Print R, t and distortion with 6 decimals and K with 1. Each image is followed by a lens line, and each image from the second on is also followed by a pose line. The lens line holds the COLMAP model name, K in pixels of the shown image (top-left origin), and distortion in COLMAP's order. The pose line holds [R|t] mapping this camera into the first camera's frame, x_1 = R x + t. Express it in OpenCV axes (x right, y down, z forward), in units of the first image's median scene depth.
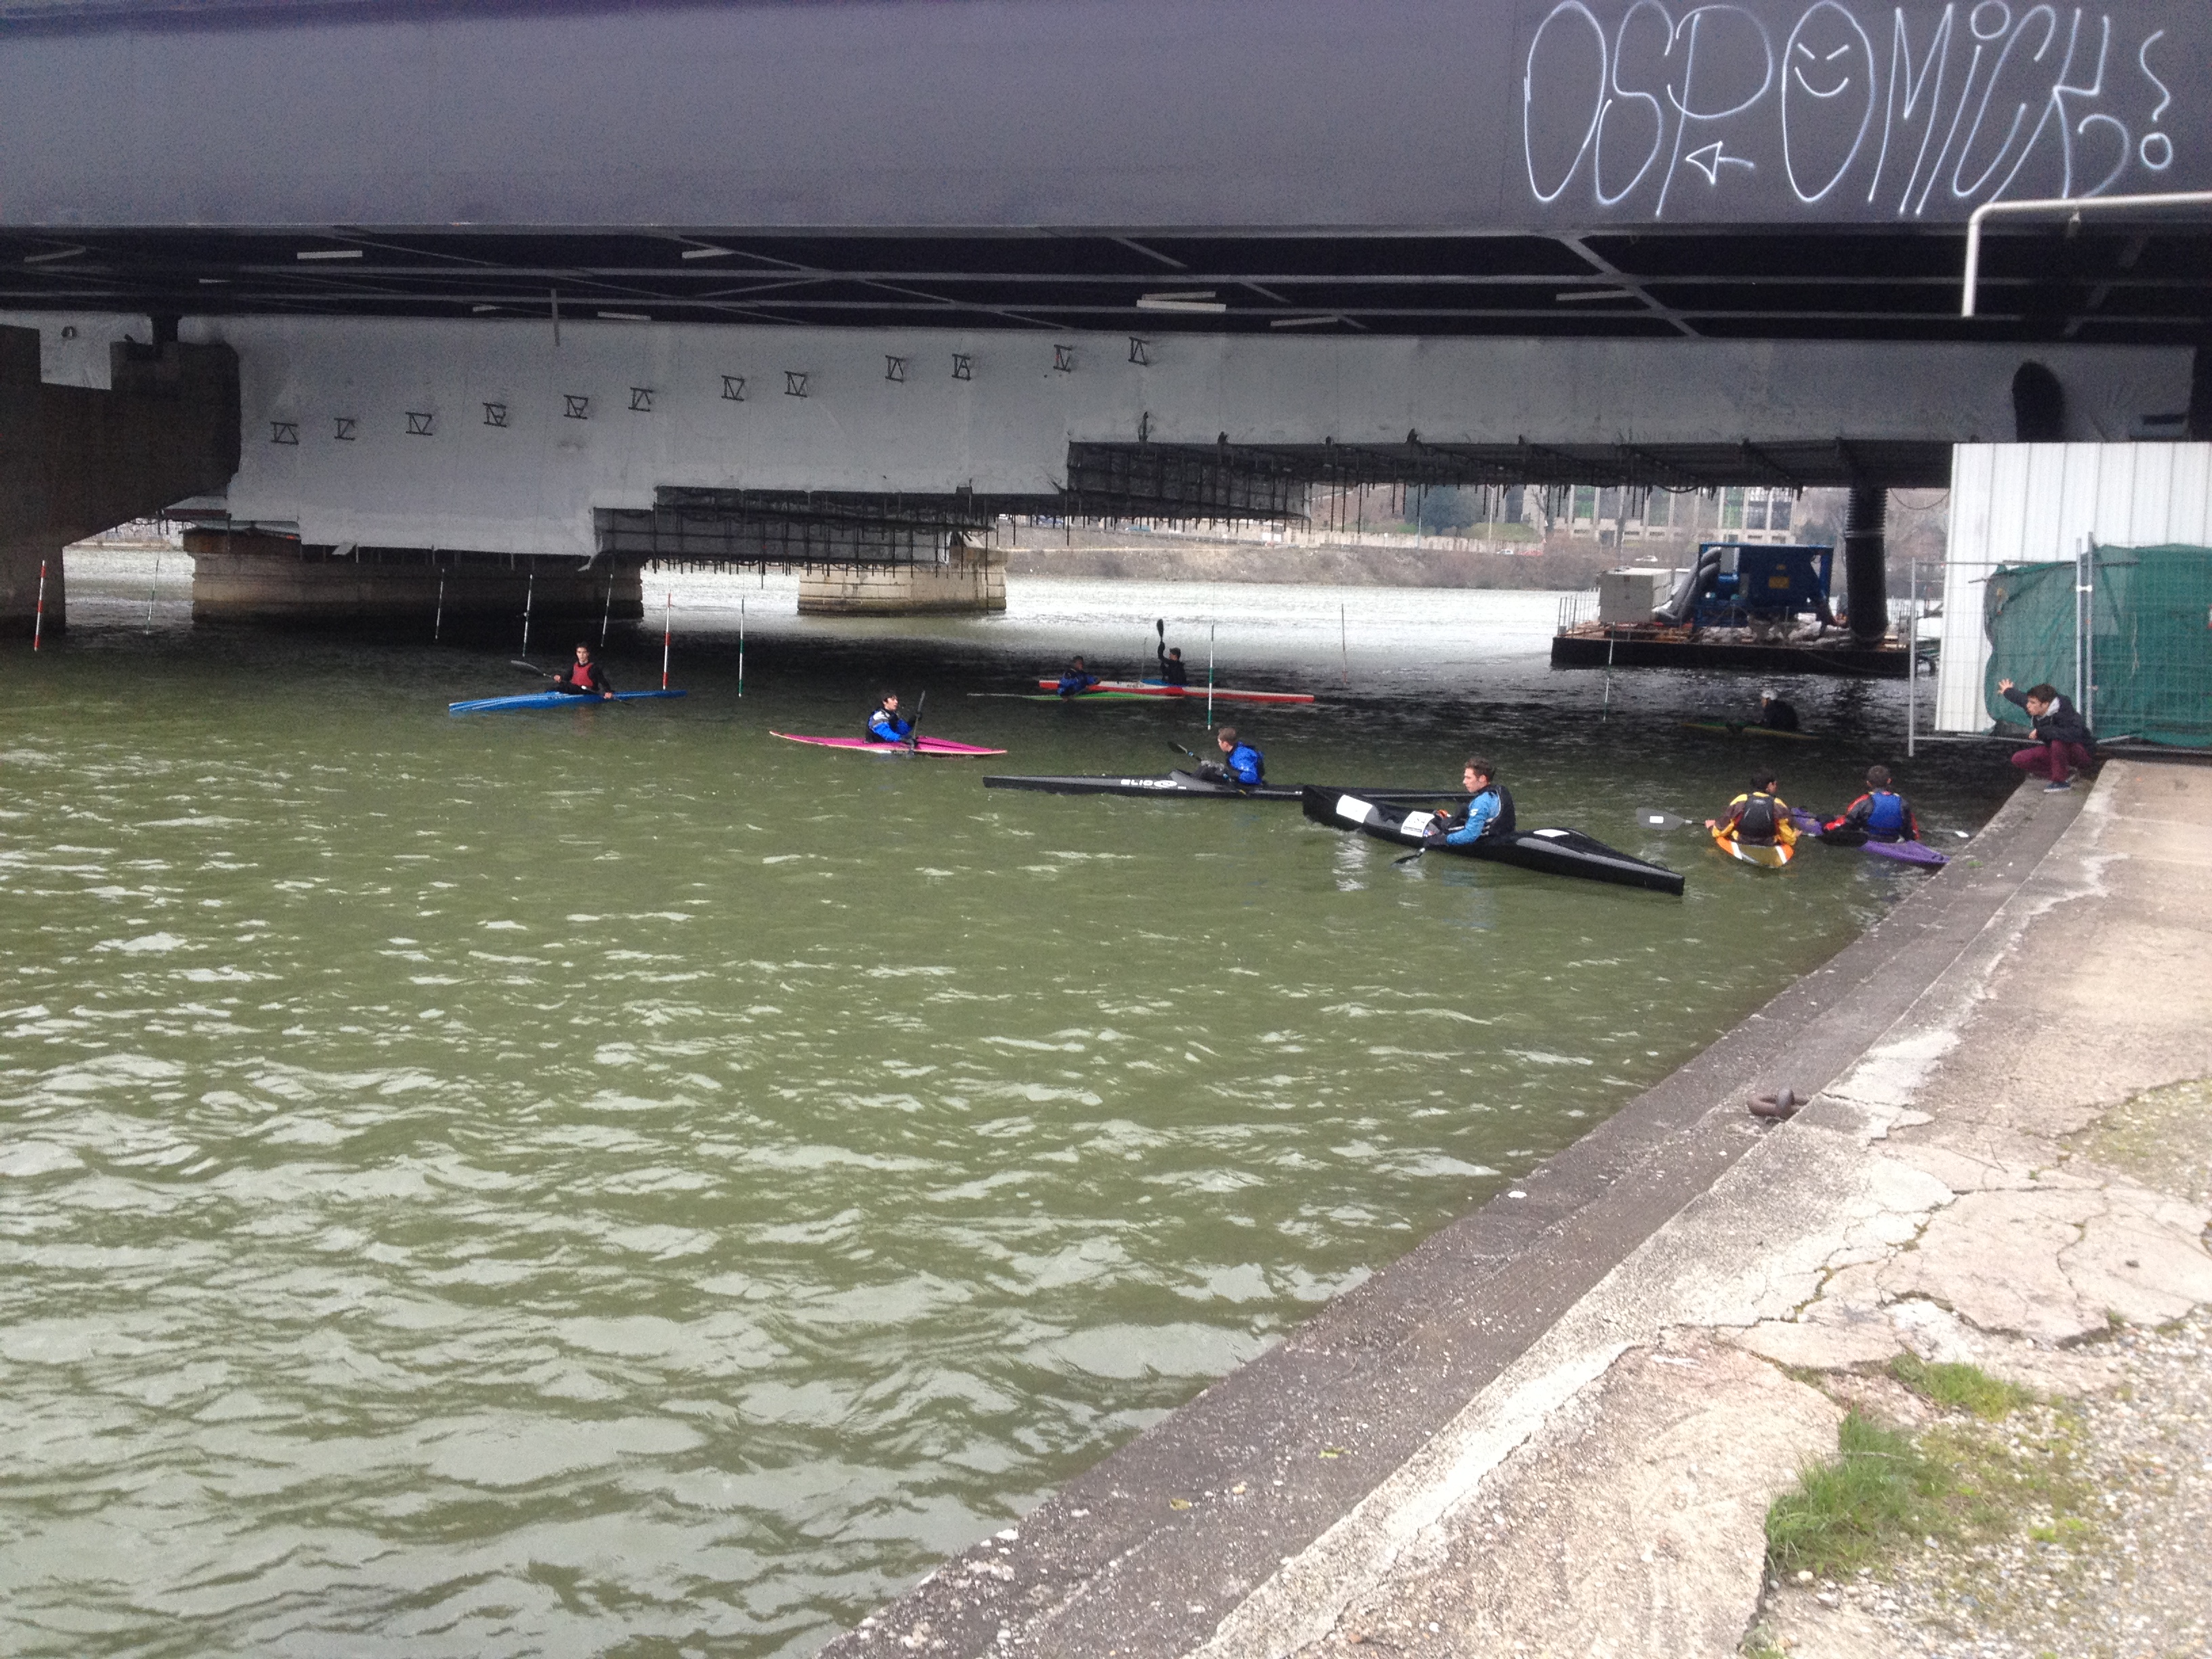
lens RADIAL K [[2222.2, 0, 1106.0], [0, 2222.2, 829.5], [0, 0, 1]] dist [0.209341, -0.544302]
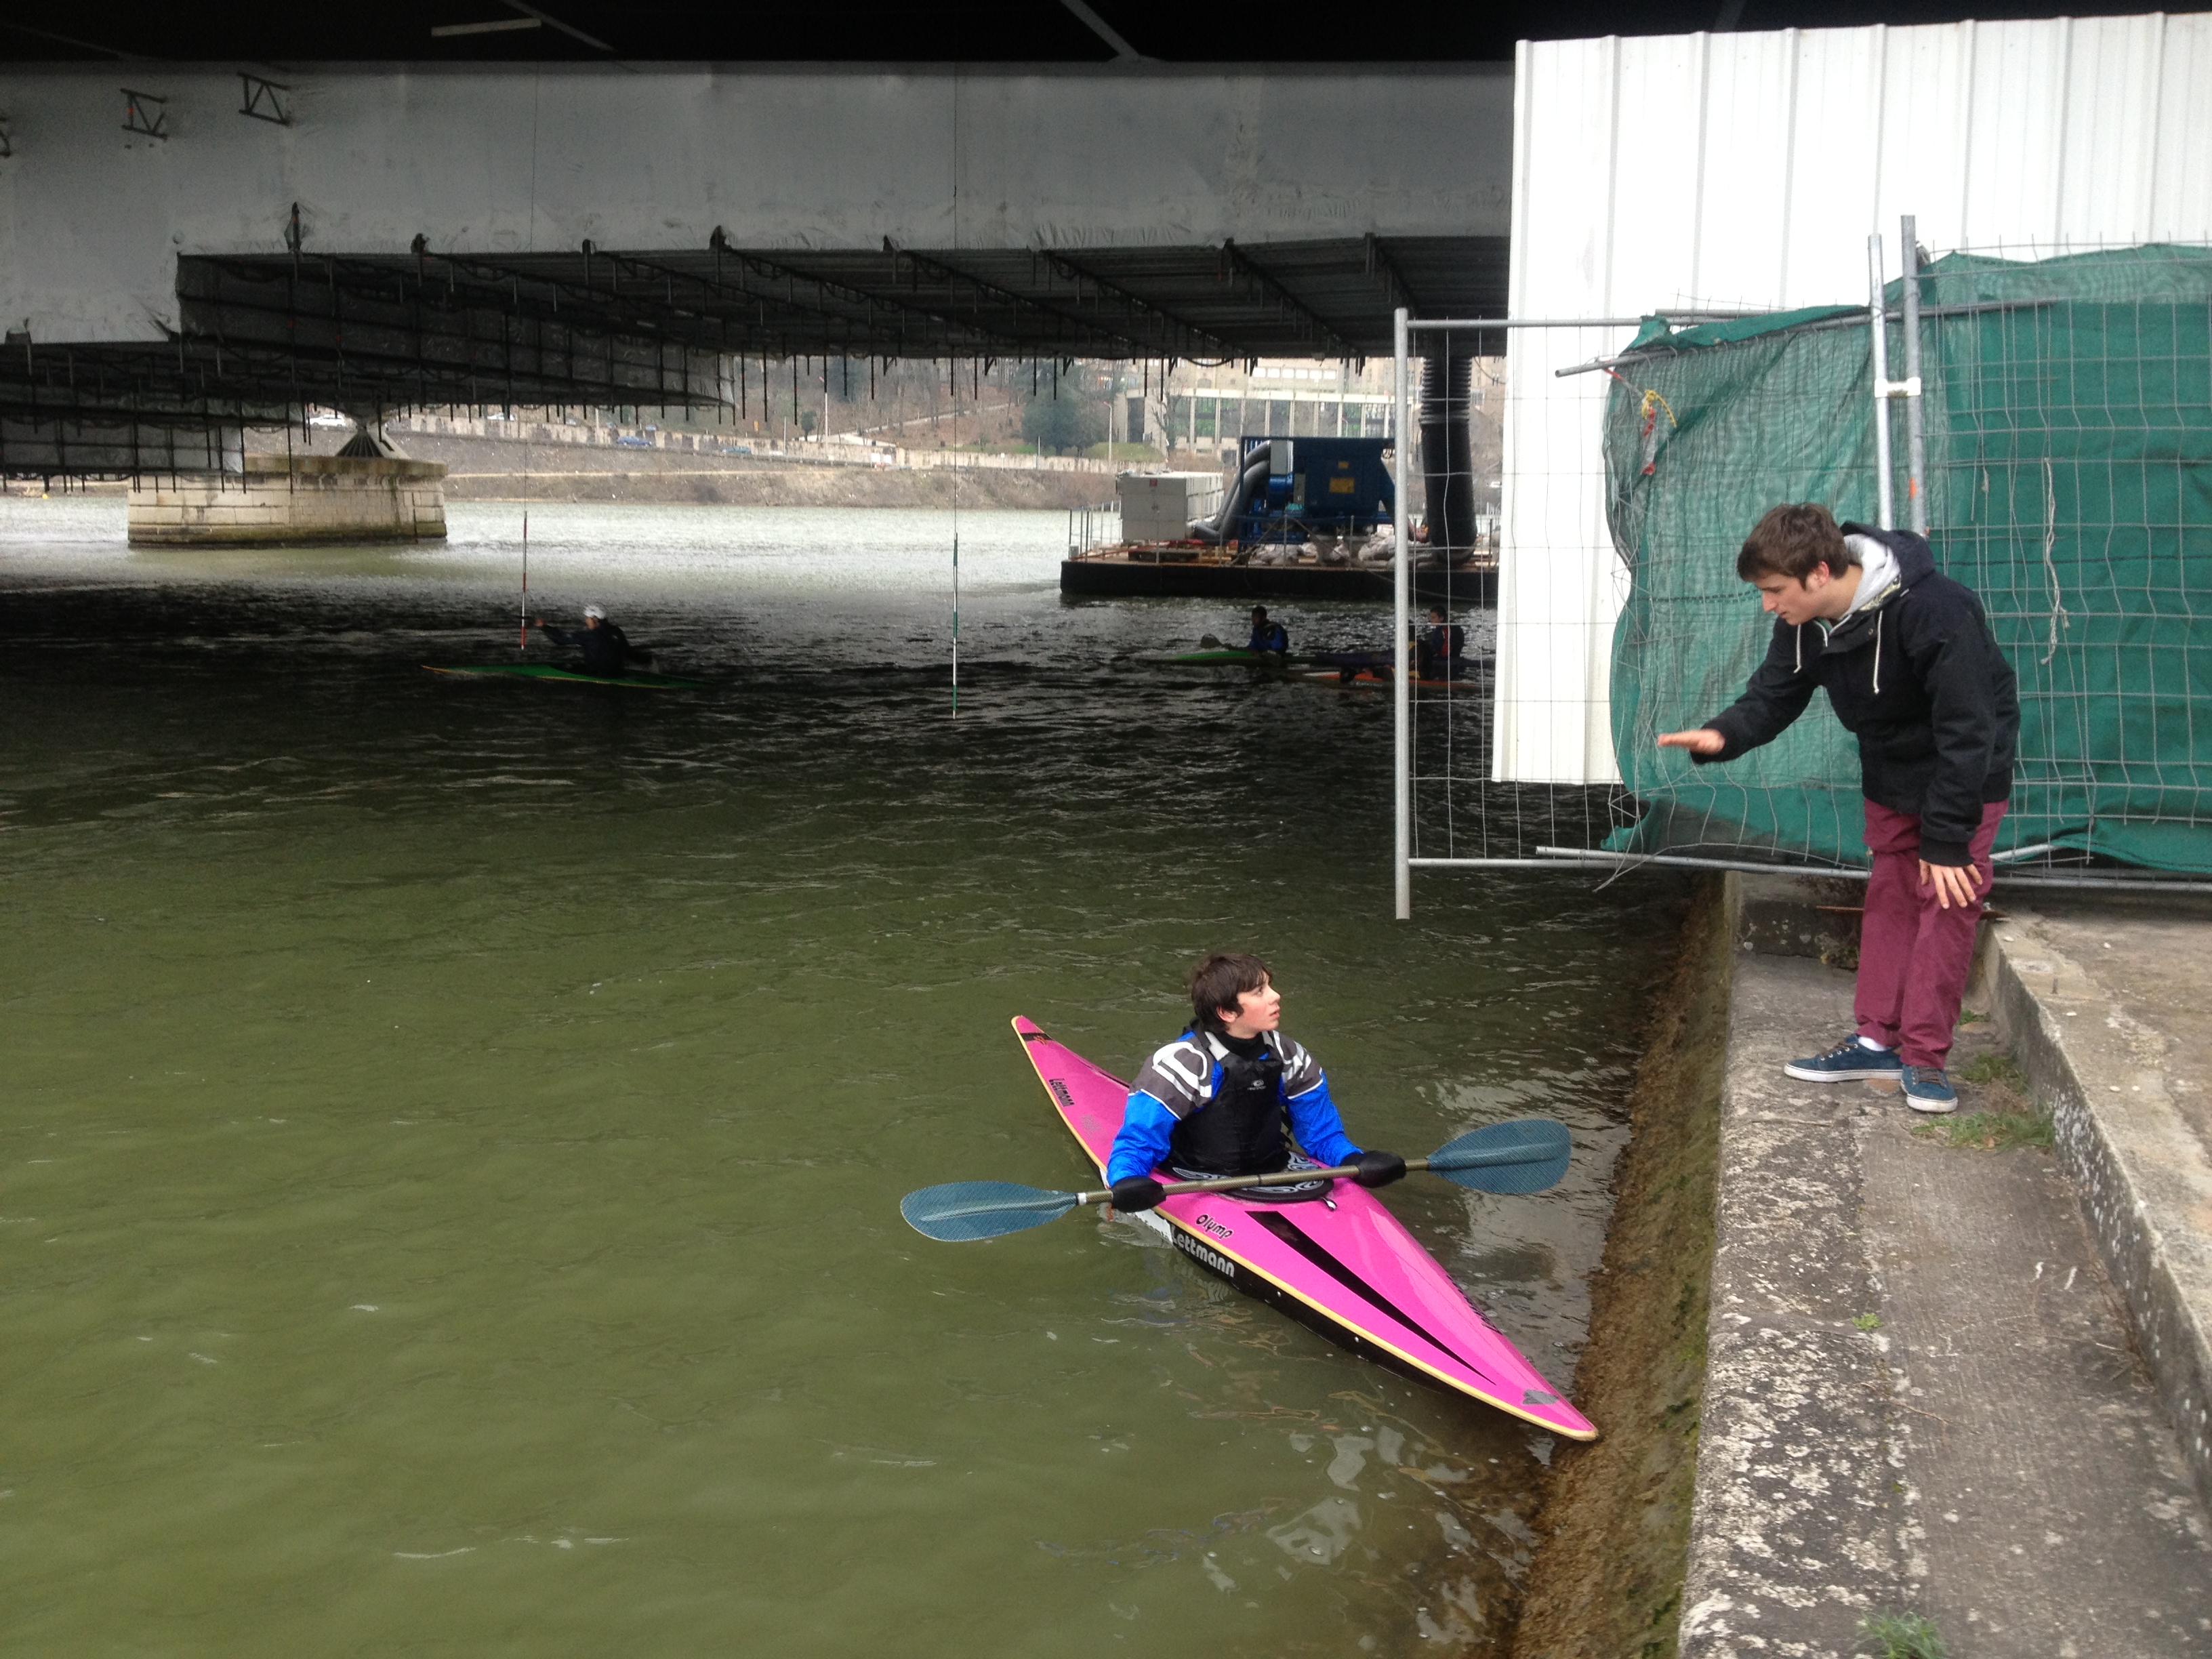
lens RADIAL K [[2222.2, 0, 1106.0], [0, 2222.2, 829.5], [0, 0, 1]] dist [0.209341, -0.544302]
pose [[0.987478, -0.041305, 0.152250, 0.094146], [0.036378, 0.998725, 0.035001, -0.020607], [-0.153502, -0.029024, 0.987722, 0.244583]]
